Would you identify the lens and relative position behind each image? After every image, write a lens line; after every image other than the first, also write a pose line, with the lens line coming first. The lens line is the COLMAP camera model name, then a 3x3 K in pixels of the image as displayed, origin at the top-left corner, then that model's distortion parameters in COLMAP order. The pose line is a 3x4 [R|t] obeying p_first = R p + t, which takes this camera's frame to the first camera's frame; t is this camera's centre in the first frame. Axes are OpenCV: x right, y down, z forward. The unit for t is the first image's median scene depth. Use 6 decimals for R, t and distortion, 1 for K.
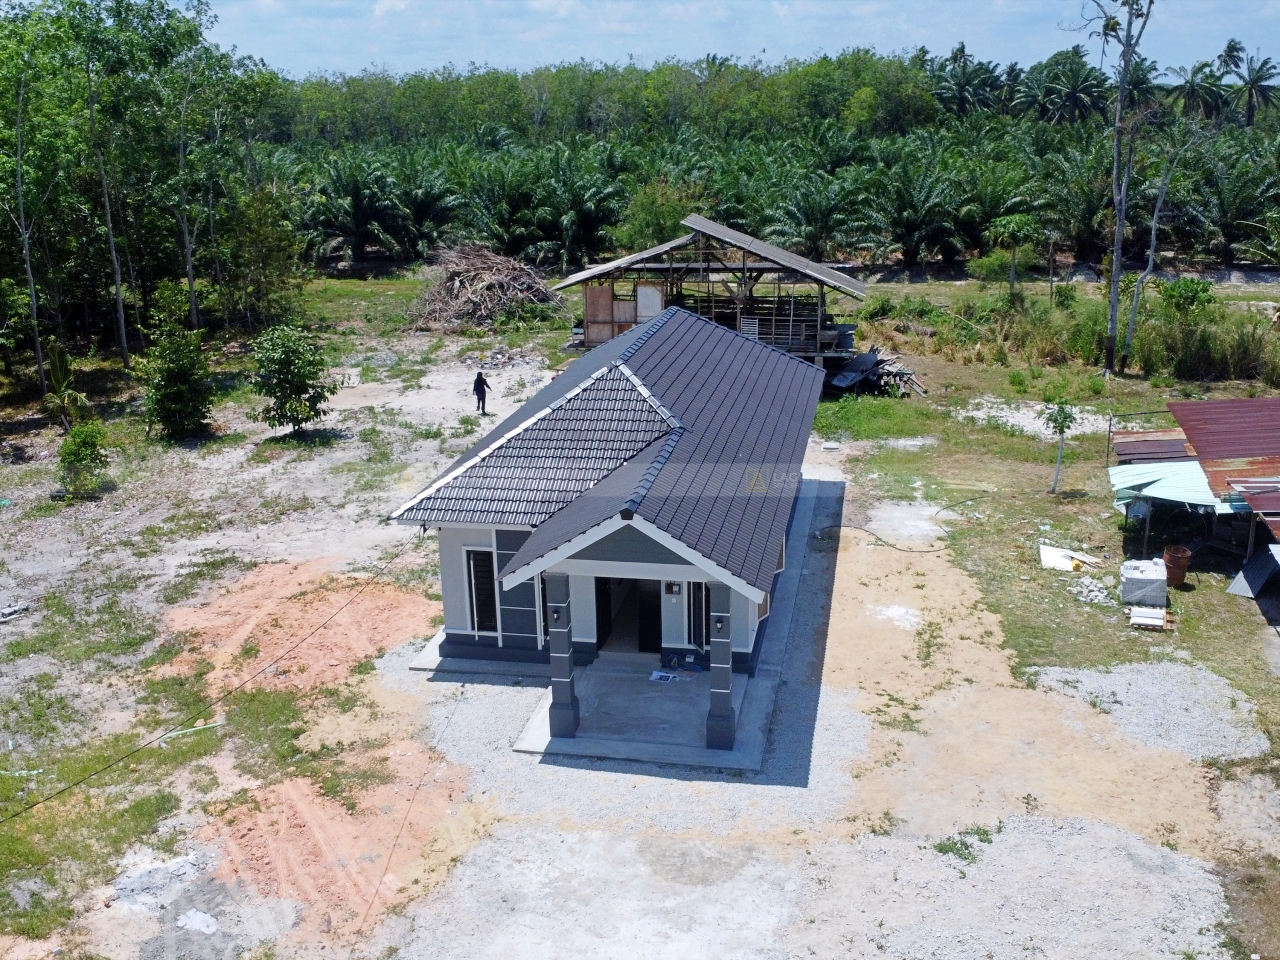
lens RADIAL K [[1235.1, 0, 622.1], [0, 1235.1, 475.3], [0, 0, 1]] dist [-0.009701, -0.045195]
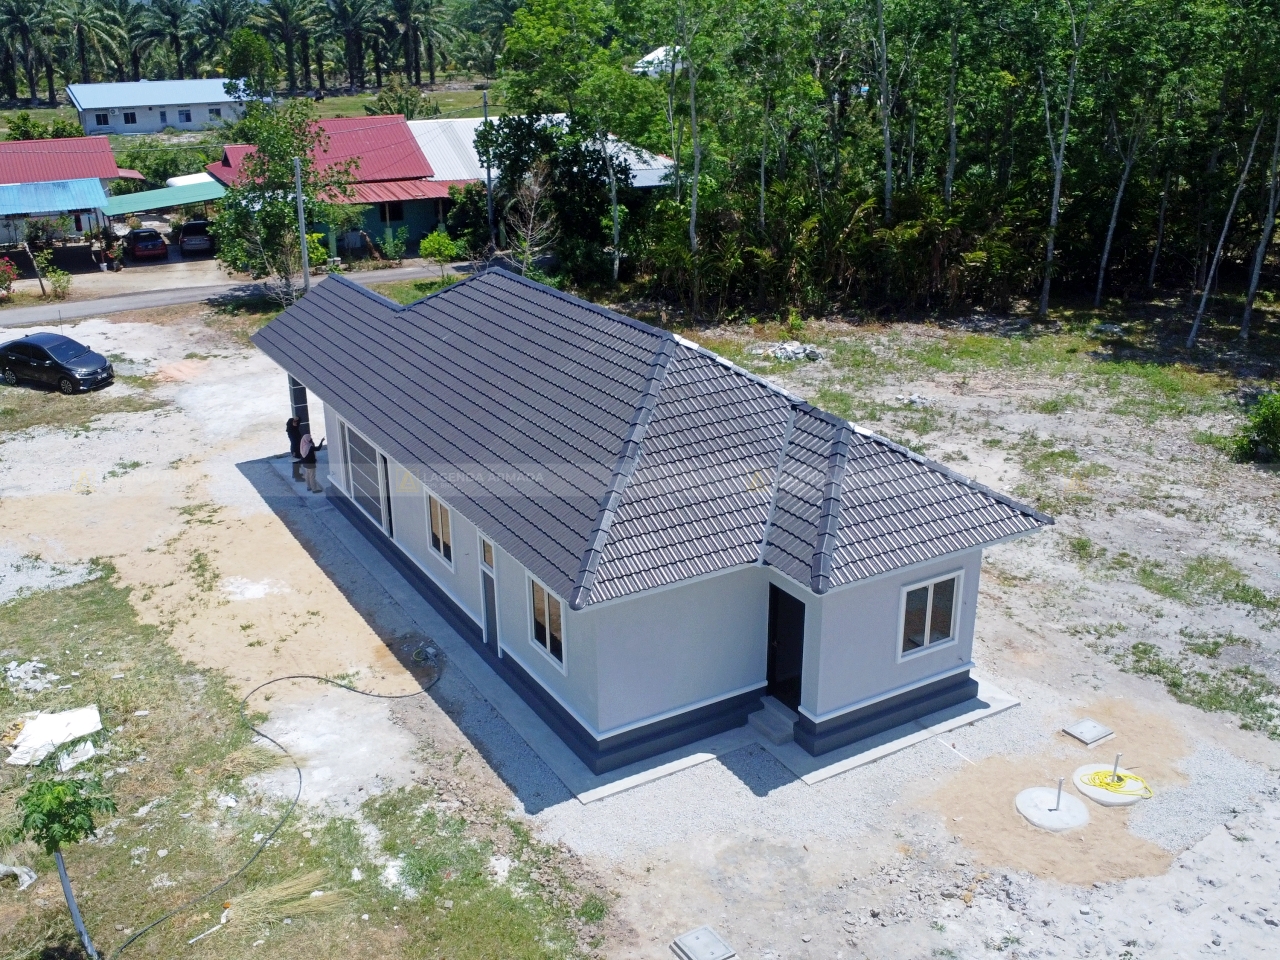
lens RADIAL K [[1235.1, 0, 622.1], [0, 1235.1, 475.3], [0, 0, 1]] dist [-0.009701, -0.045195]
pose [[-0.742938, 0.264184, -0.615020, 0.531725], [-0.165701, 0.817631, 0.551382, -0.479615], [0.648526, 0.511552, -0.563674, 1.573131]]
